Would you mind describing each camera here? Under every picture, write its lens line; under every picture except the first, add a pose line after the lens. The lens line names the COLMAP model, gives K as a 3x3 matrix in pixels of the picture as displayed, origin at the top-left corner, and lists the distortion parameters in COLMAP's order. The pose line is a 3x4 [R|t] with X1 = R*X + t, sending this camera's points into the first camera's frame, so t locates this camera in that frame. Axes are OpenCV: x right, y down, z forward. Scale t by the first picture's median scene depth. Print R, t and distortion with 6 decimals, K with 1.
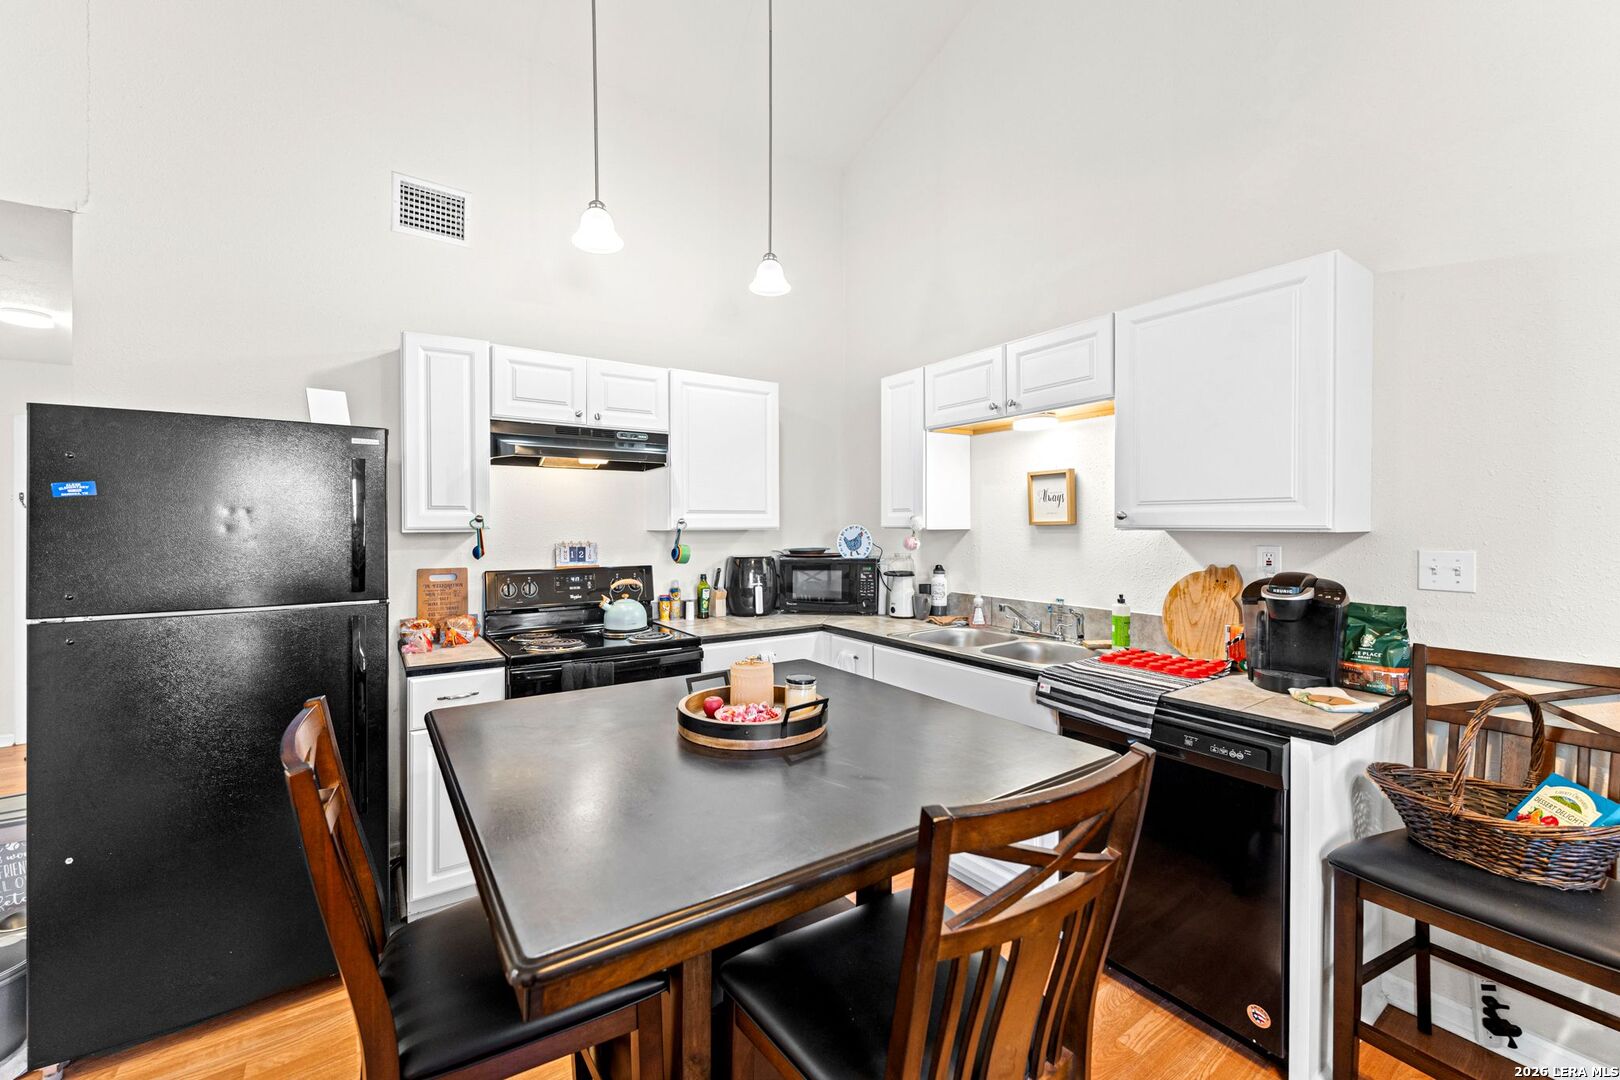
lens RADIAL K [[644.9, 0, 800.0], [0, 644.9, 528.1], [0, 0, 1]] dist [0.000721, -0.001066]
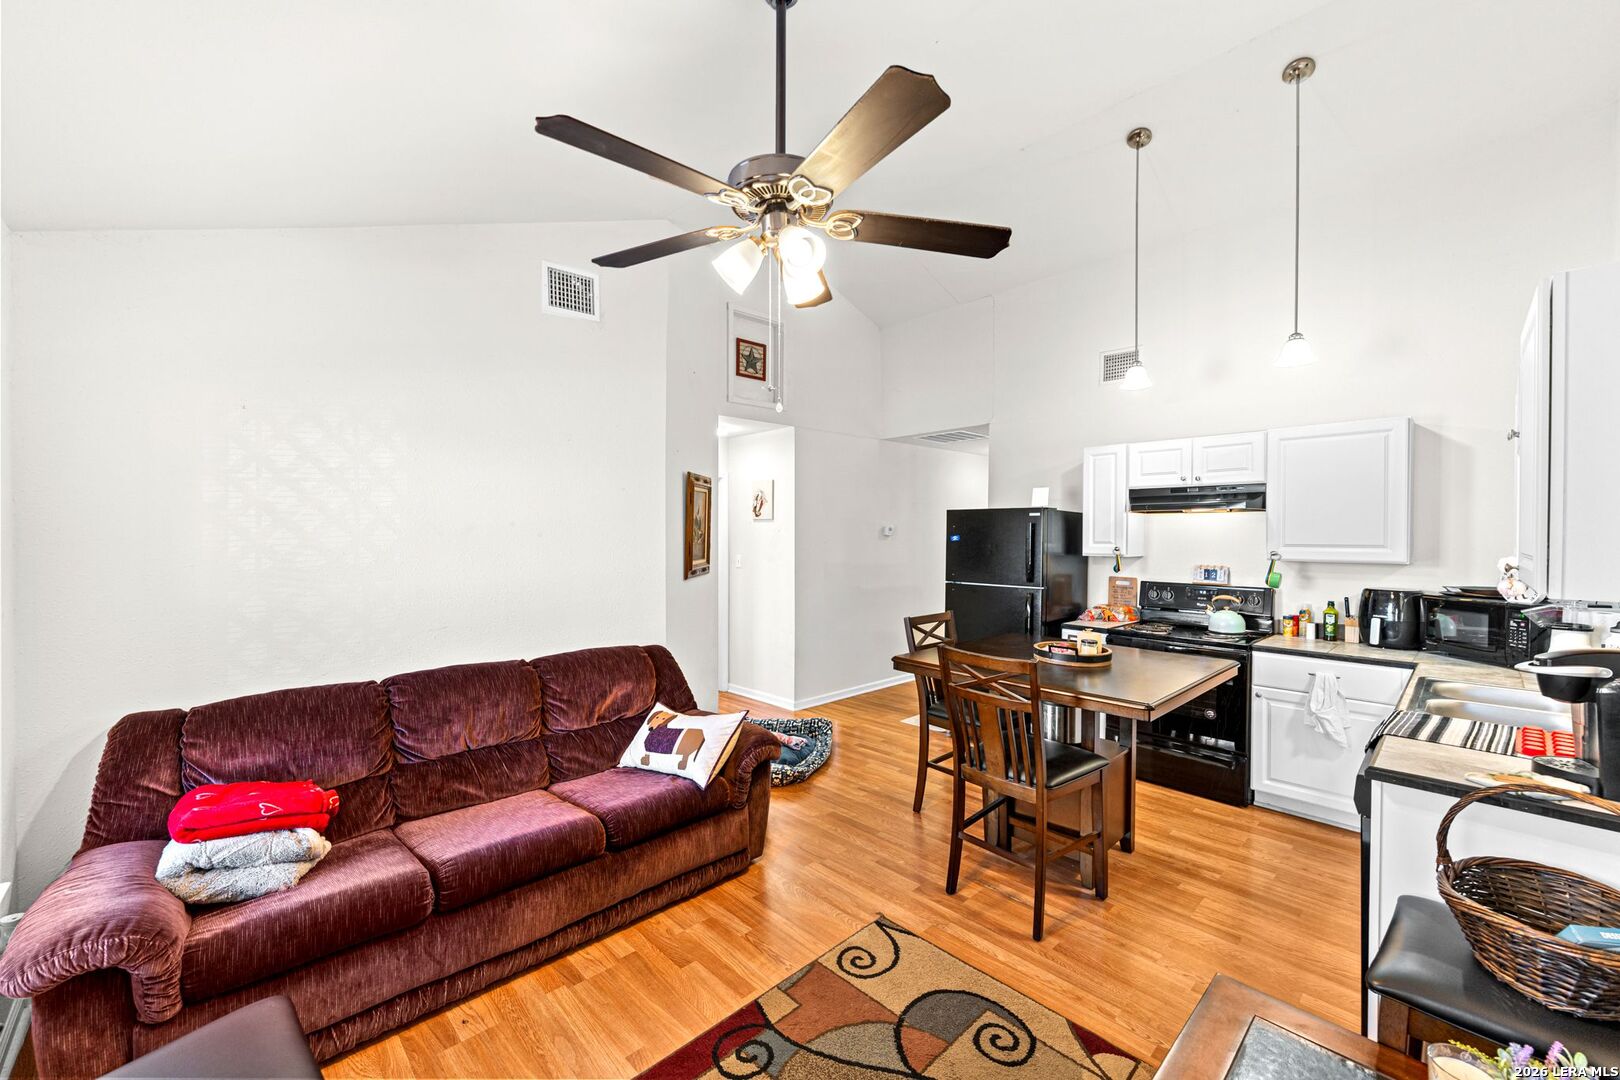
lens RADIAL K [[644.9, 0, 804.7], [0, 644.9, 537.1], [0, 0, 1]] dist [0.000721, -0.001066]
pose [[0.164661, 0.011562, -0.986283, 0.983945], [-0.006108, 0.999924, 0.010702, -0.055436], [0.986331, 0.004262, 0.164719, -0.093552]]
